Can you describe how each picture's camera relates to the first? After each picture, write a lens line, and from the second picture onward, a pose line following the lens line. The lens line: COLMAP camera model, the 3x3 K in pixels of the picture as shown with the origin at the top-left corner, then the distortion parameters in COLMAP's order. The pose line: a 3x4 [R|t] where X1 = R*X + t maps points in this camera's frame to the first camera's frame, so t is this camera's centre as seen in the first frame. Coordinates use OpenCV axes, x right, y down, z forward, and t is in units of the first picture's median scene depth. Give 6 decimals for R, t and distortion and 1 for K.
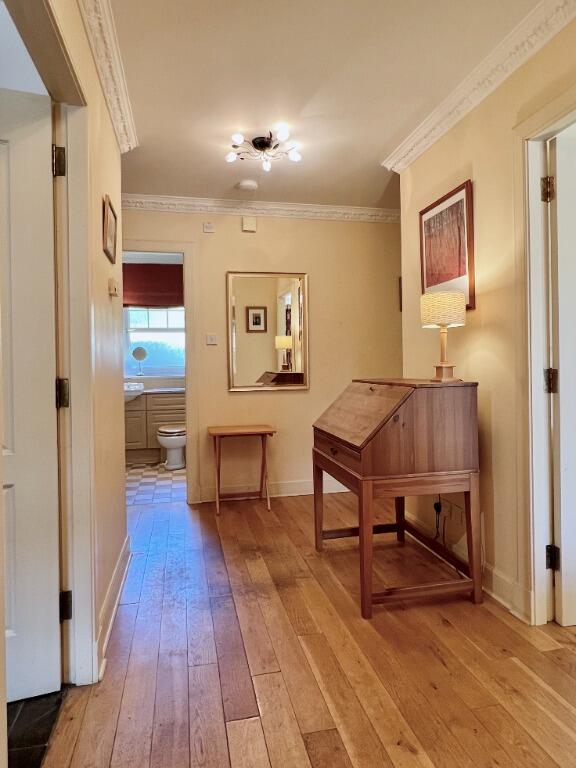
lens RADIAL K [[461.3, 0, 286.2], [0, 461.3, 377.2], [0, 0, 1]] dist [-0.001680, -0.002388]
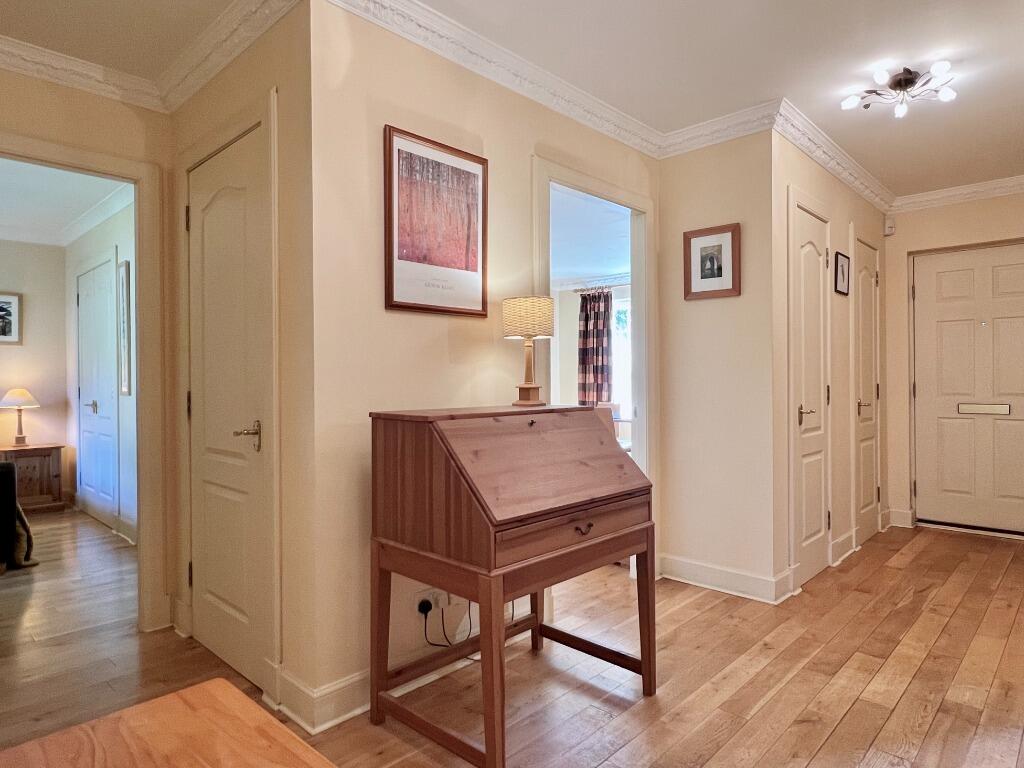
lens RADIAL K [[615.1, 0, 511.3], [0, 615.1, 381.8], [0, 0, 1]] dist [-0.001680, -0.002388]
pose [[-0.552159, 0.013513, 0.833629, -0.547895], [0.034296, 0.999390, 0.006516, -0.040715], [-0.833033, 0.032188, -0.552286, 1.623165]]
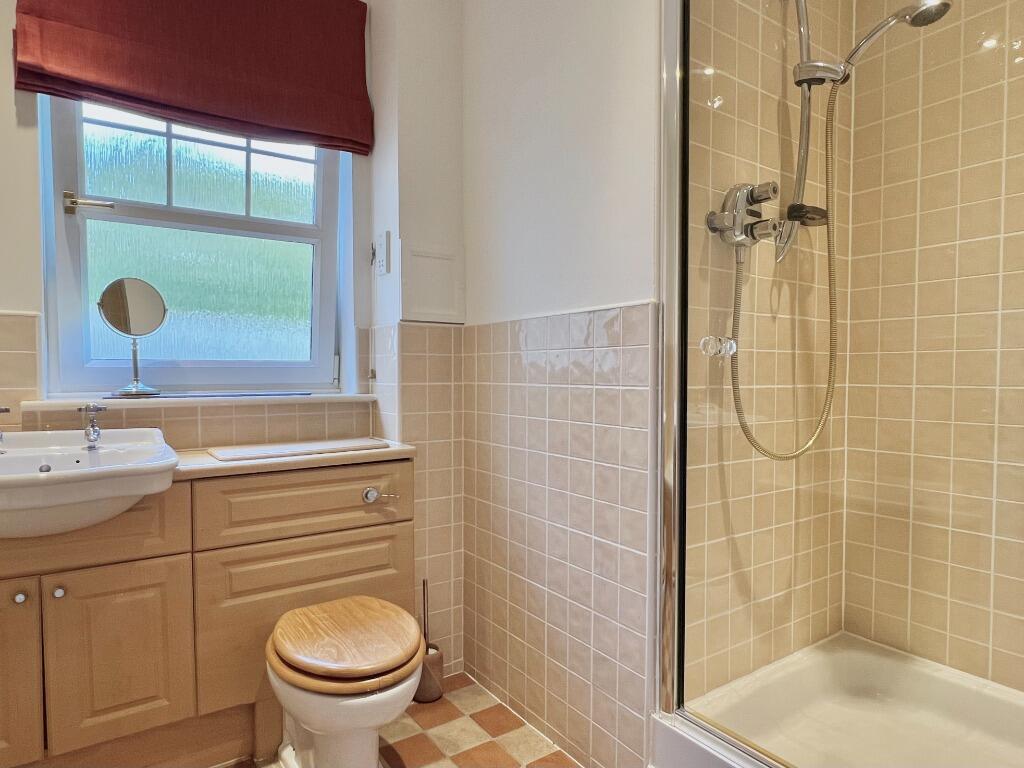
lens RADIAL K [[615.1, 0, 511.8], [0, 615.1, 385.3], [0, 0, 1]] dist [-0.001680, -0.002388]
pose [[0.932306, 0.001313, 0.361669, -0.243179], [-0.000798, 0.999998, -0.001574, -0.008778], [-0.361670, 0.001179, 0.932305, 0.613692]]
